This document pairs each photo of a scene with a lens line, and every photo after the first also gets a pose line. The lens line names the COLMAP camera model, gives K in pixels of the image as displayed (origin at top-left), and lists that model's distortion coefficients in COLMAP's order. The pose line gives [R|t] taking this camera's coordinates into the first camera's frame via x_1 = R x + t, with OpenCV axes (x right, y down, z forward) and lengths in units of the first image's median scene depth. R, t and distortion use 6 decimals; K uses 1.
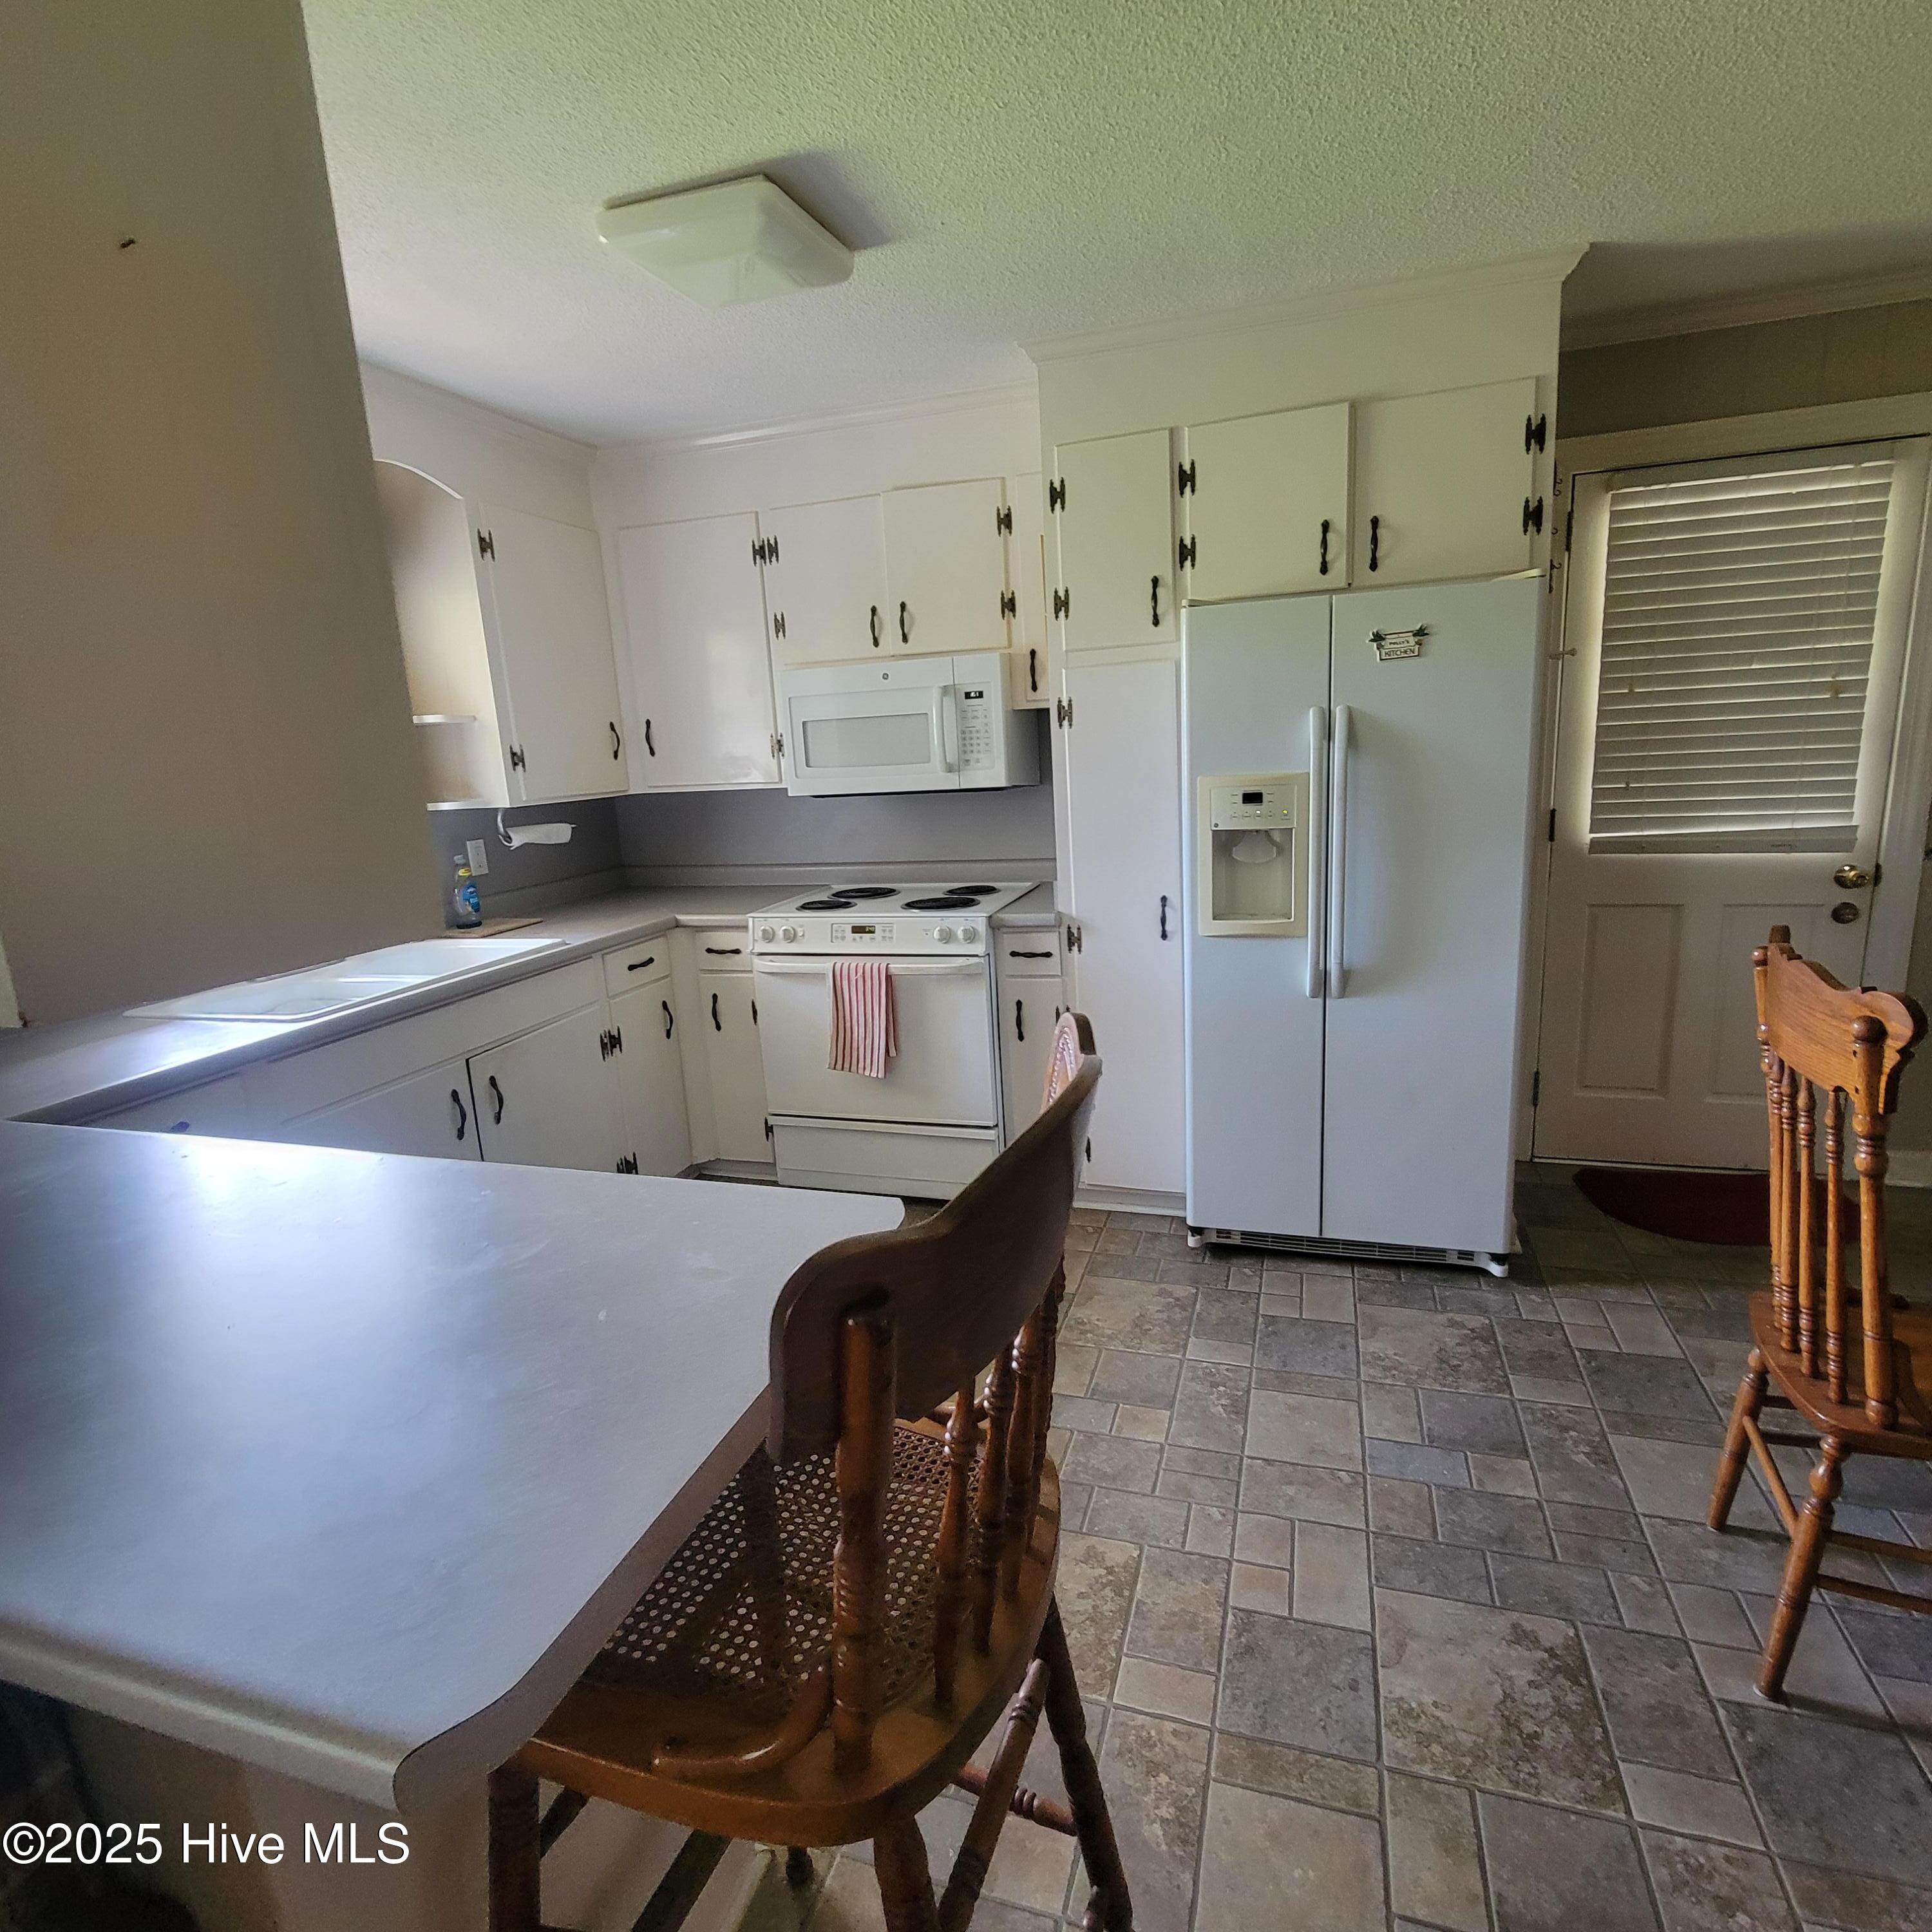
lens RADIAL K [[1055.3, 0, 968.2], [0, 1055.3, 961.3], [0, 0, 1]] dist [0.007666, -0.000047]
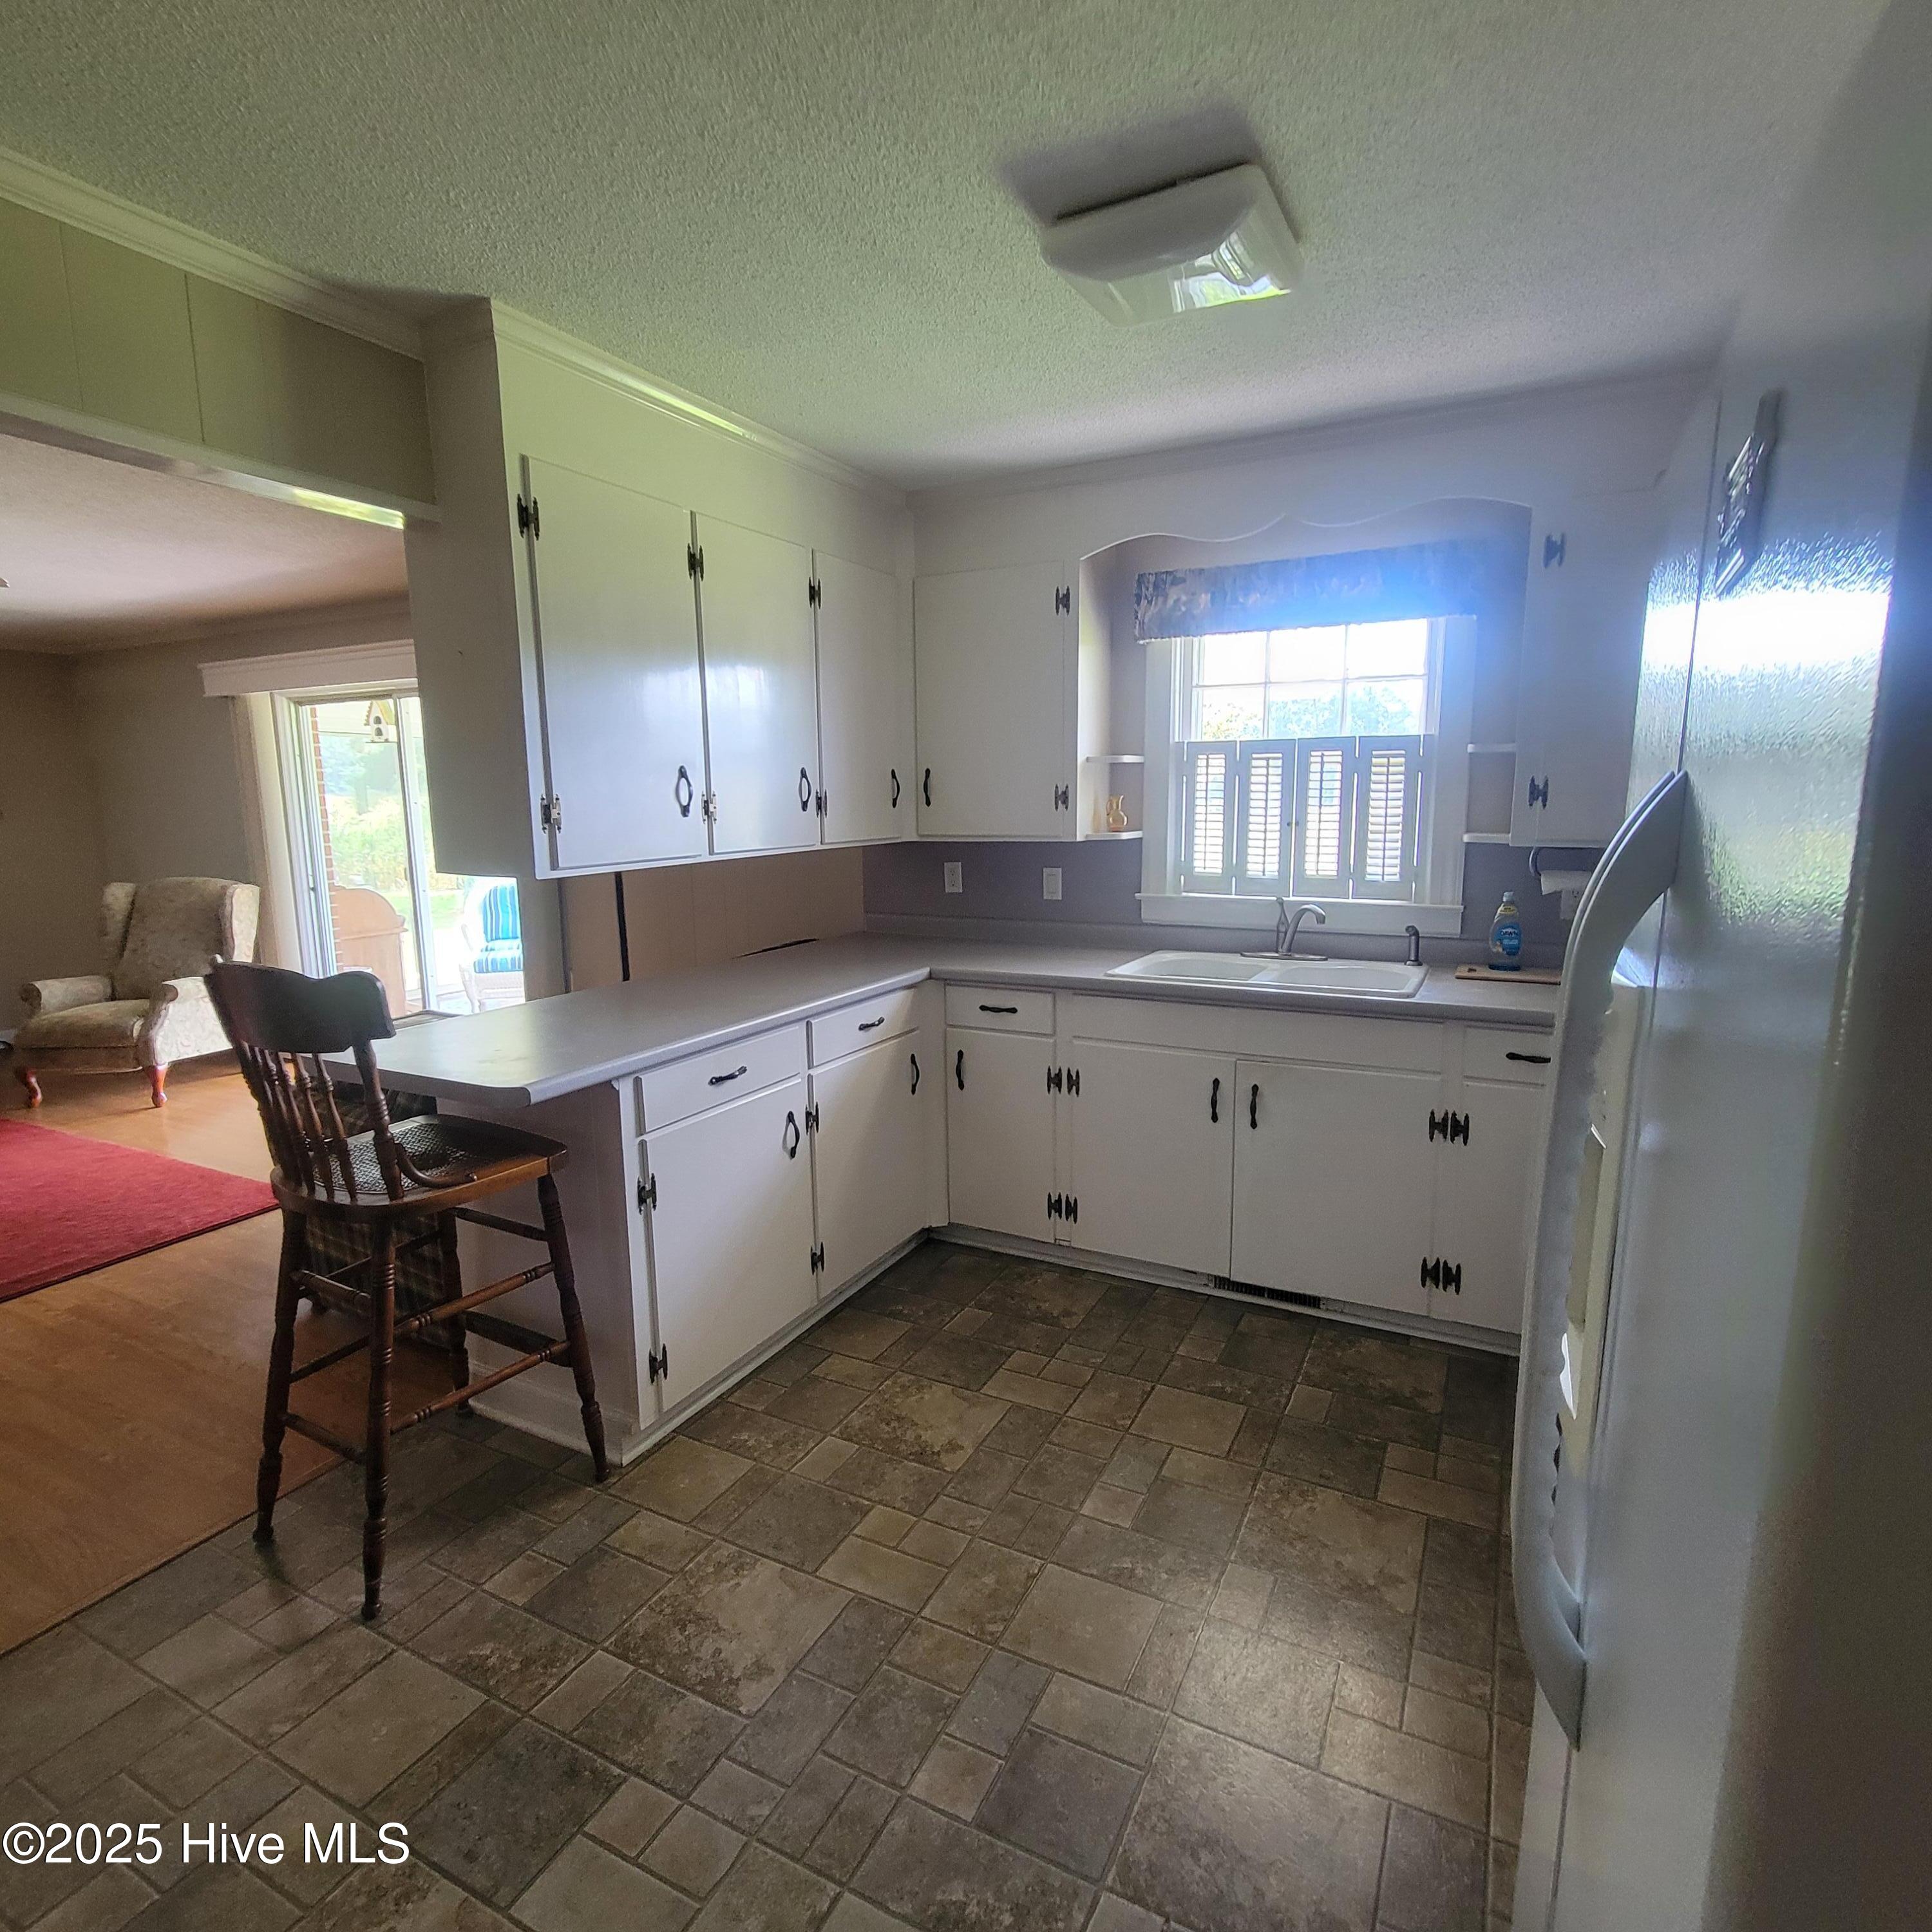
lens RADIAL K [[1055.3, 0, 967.5], [0, 1055.3, 972.7], [0, 0, 1]] dist [0.007666, -0.000047]
pose [[-0.154301, 0.216917, -0.963918, 0.929038], [-0.189222, 0.951055, 0.244312, -0.316598], [0.969735, 0.220092, -0.105704, 1.229919]]
